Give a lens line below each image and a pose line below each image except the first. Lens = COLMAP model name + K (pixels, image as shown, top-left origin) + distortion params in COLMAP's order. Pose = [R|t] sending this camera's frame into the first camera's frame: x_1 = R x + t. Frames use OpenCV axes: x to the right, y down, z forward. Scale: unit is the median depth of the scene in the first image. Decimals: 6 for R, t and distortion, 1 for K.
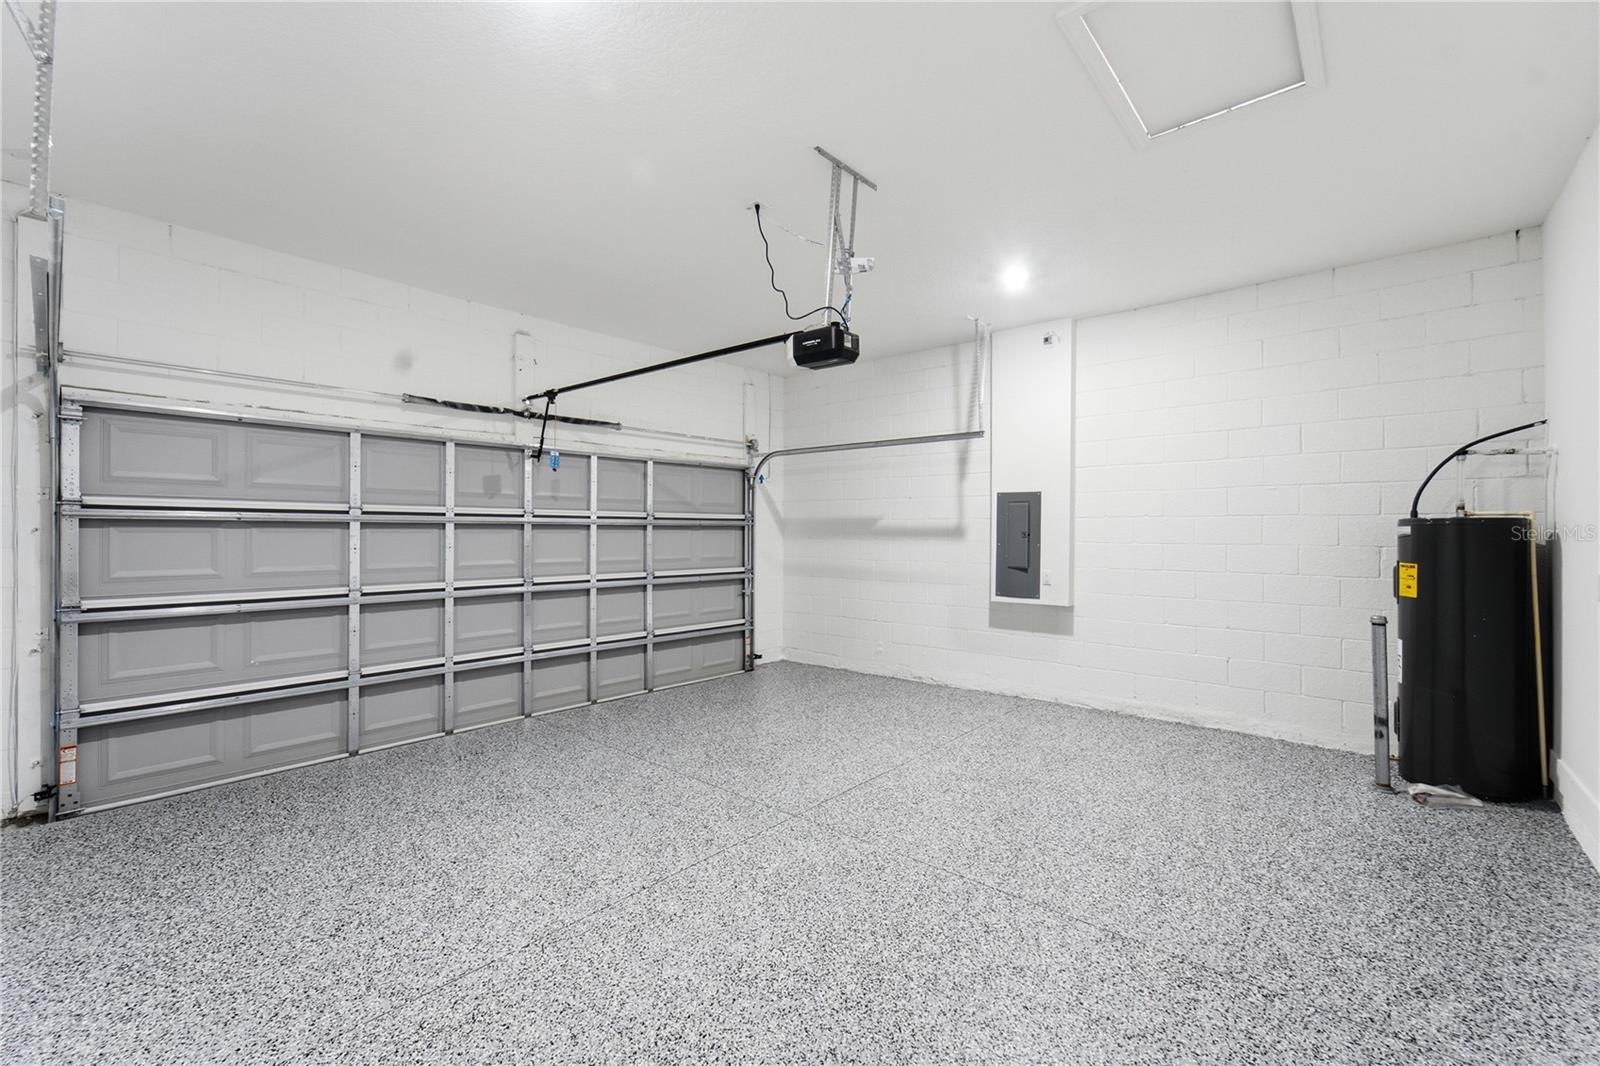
lens RADIAL K [[655.3, 0, 790.4], [0, 655.3, 525.0], [0, 0, 1]] dist [-0.020943, 0.000221]
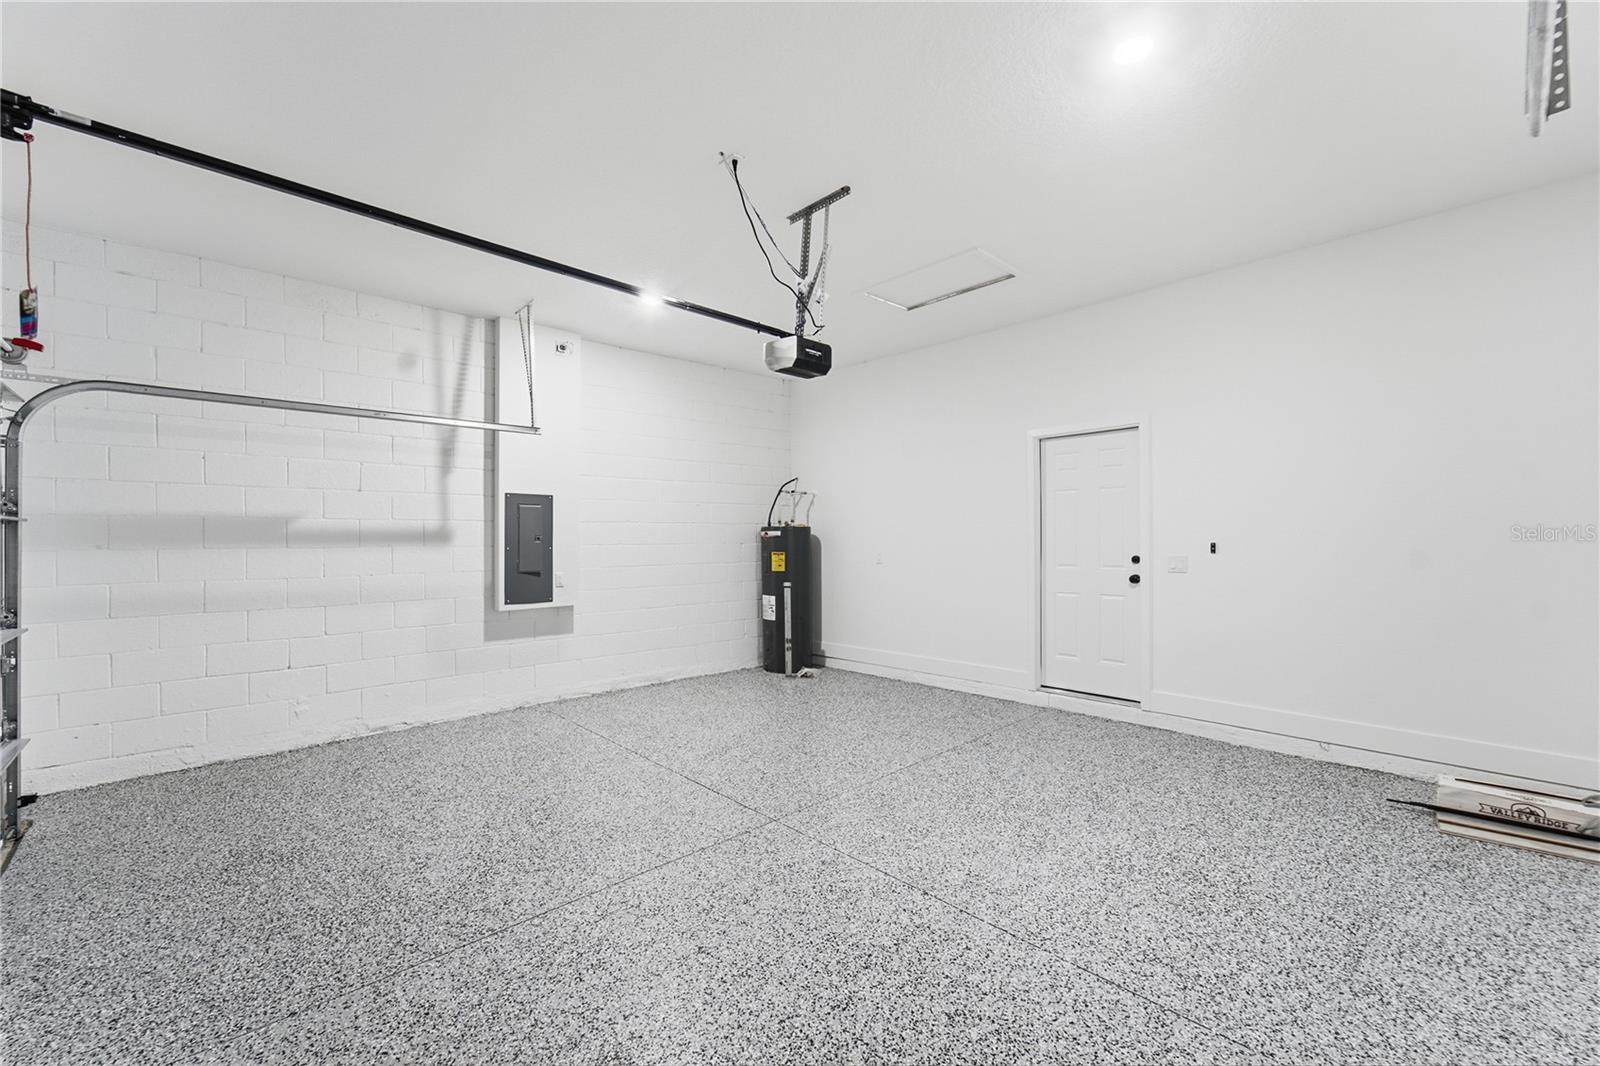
lens RADIAL K [[655.3, 0, 788.9], [0, 655.3, 538.9], [0, 0, 1]] dist [-0.020943, 0.000221]
pose [[0.107107, -0.005090, 0.994234, -0.750456], [-0.004501, 0.999974, 0.005605, 0.011483], [-0.994237, -0.005076, 0.107081, 0.678085]]
